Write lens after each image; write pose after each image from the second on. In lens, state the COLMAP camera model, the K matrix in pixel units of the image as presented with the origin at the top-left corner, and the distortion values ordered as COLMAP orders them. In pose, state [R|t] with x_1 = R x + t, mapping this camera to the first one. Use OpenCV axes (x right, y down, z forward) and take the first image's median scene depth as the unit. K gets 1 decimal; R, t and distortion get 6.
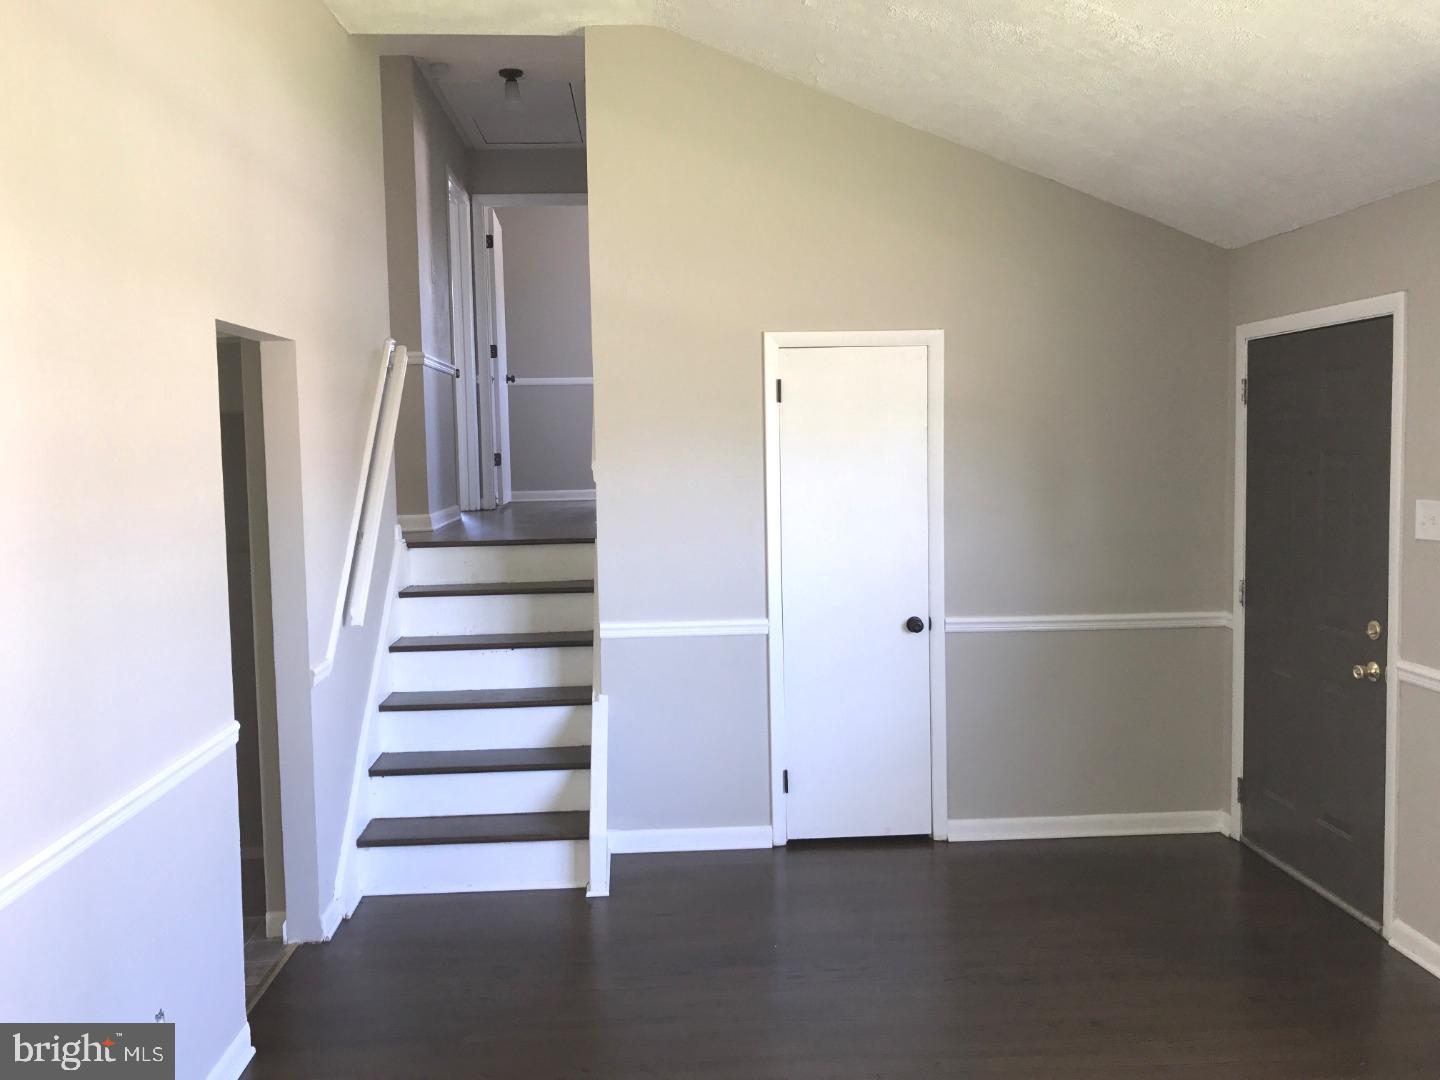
lens RADIAL K [[1186.8, 0, 705.6], [0, 1186.8, 519.7], [0, 0, 1]] dist [0.060892, -0.083783]
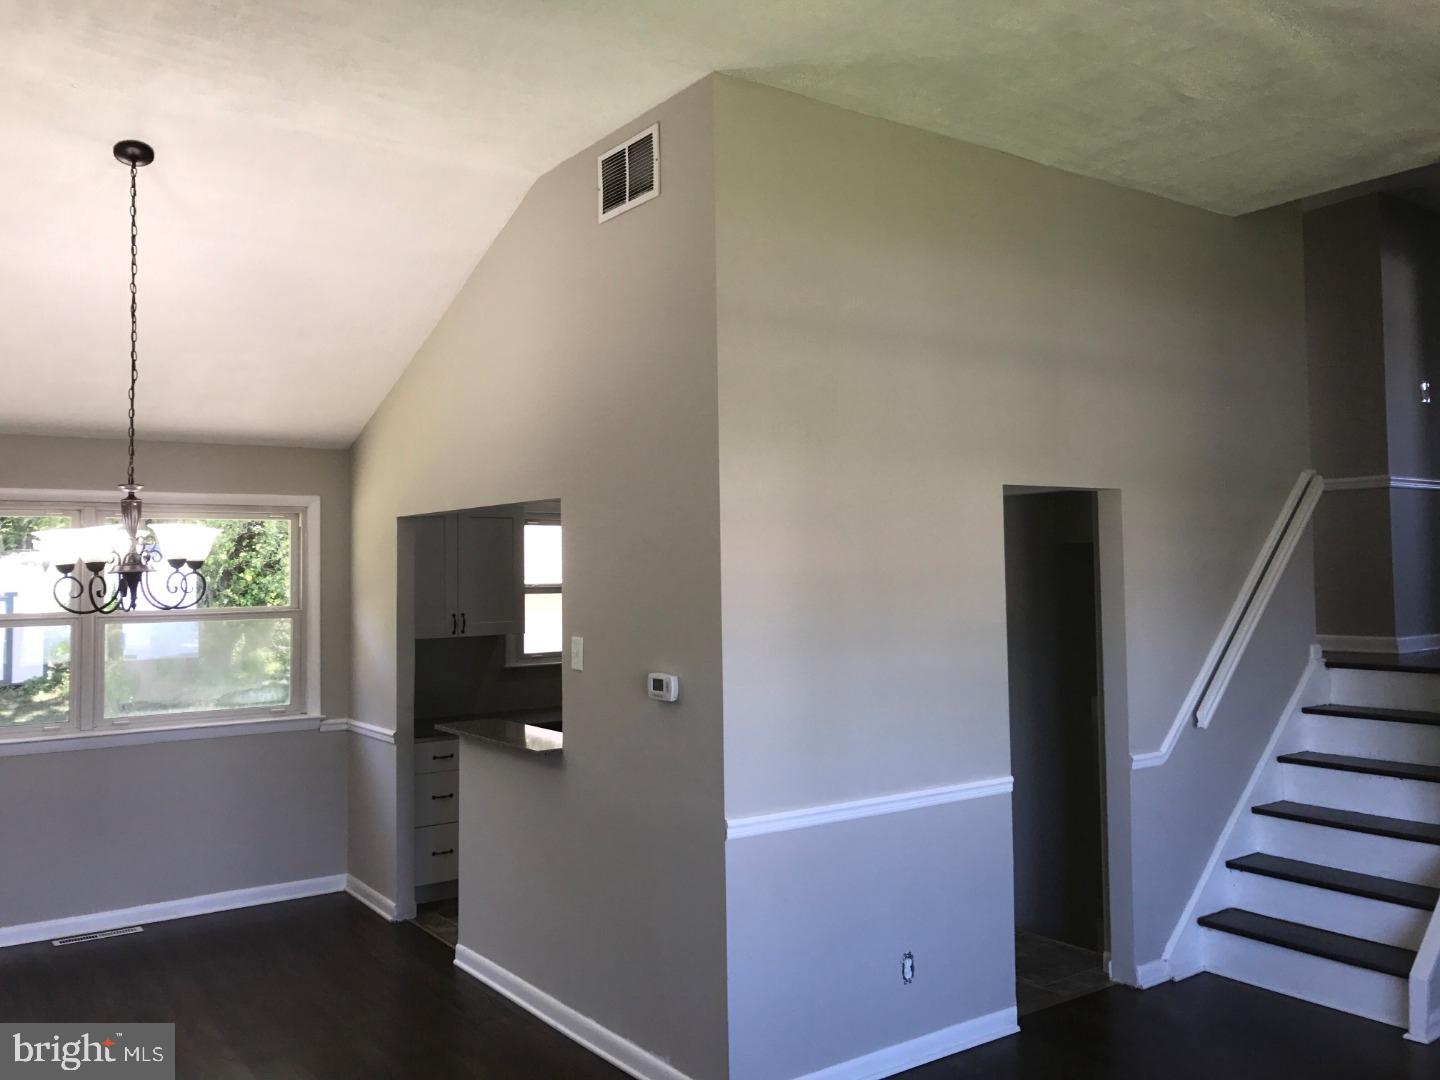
lens RADIAL K [[1186.8, 0, 709.3], [0, 1186.8, 533.5], [0, 0, 1]] dist [0.060892, -0.083783]
pose [[0.540255, -0.014238, -0.841381, 0.413437], [-0.051699, 0.997407, -0.050074, -0.015185], [0.839912, 0.070551, 0.538118, -0.028339]]
